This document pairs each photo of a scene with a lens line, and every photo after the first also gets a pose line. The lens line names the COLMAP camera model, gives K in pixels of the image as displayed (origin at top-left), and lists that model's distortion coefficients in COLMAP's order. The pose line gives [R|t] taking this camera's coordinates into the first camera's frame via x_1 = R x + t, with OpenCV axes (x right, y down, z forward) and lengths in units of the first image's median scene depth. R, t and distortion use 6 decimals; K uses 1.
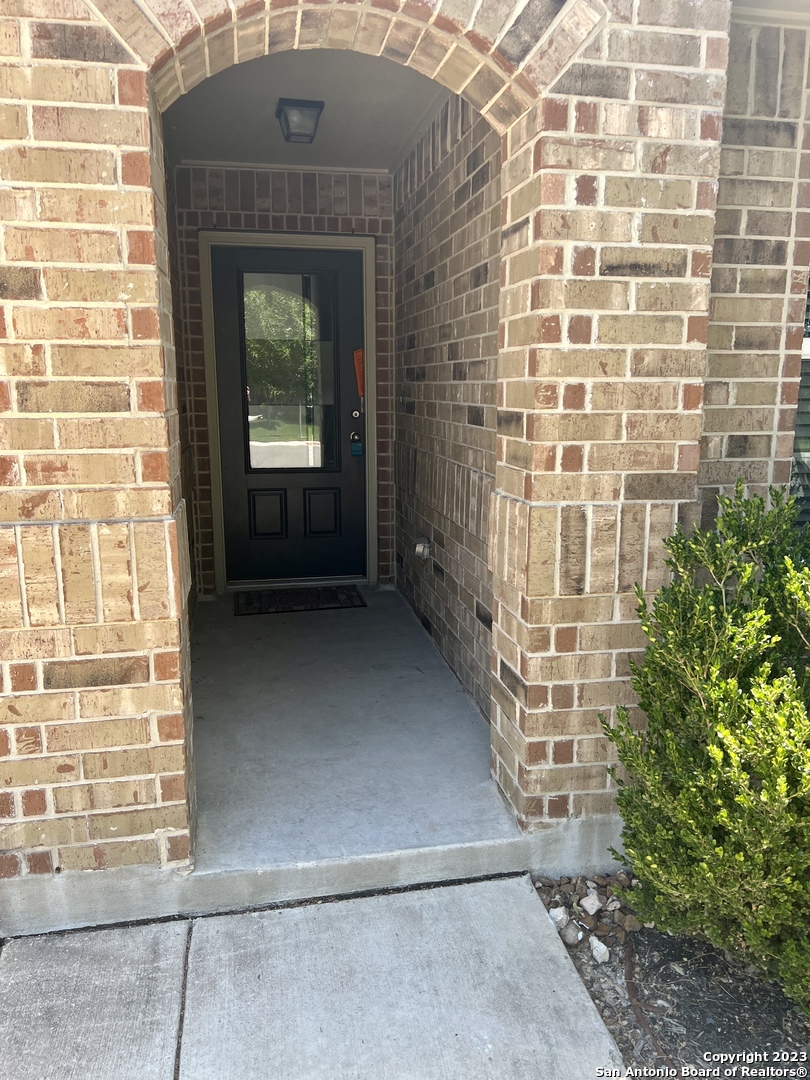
lens RADIAL K [[841.9, 0, 415.1], [0, 841.9, 542.4], [0, 0, 1]] dist [0.008013, -0.002662]
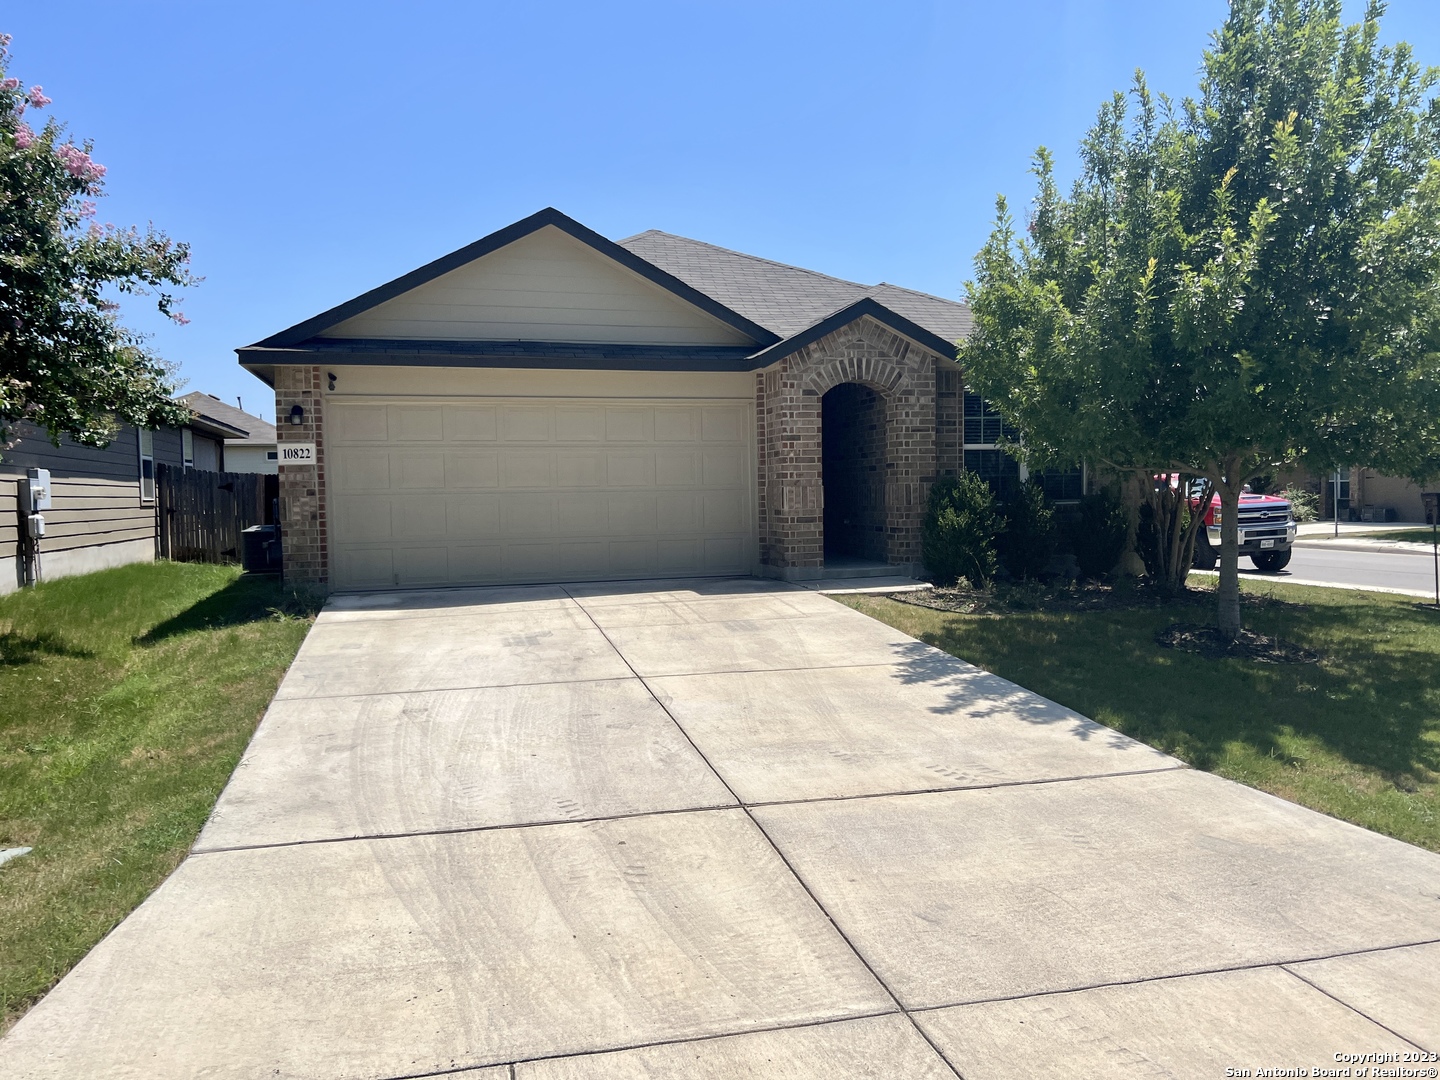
lens RADIAL K [[1122.5, 0, 710.9], [0, 1122.5, 544.1], [0, 0, 1]] dist [0.008013, -0.002662]
pose [[0.997809, -0.023497, 0.061842, -1.206968], [0.031797, 0.990080, -0.136862, 1.041180], [-0.058013, 0.138529, 0.988658, -4.689090]]
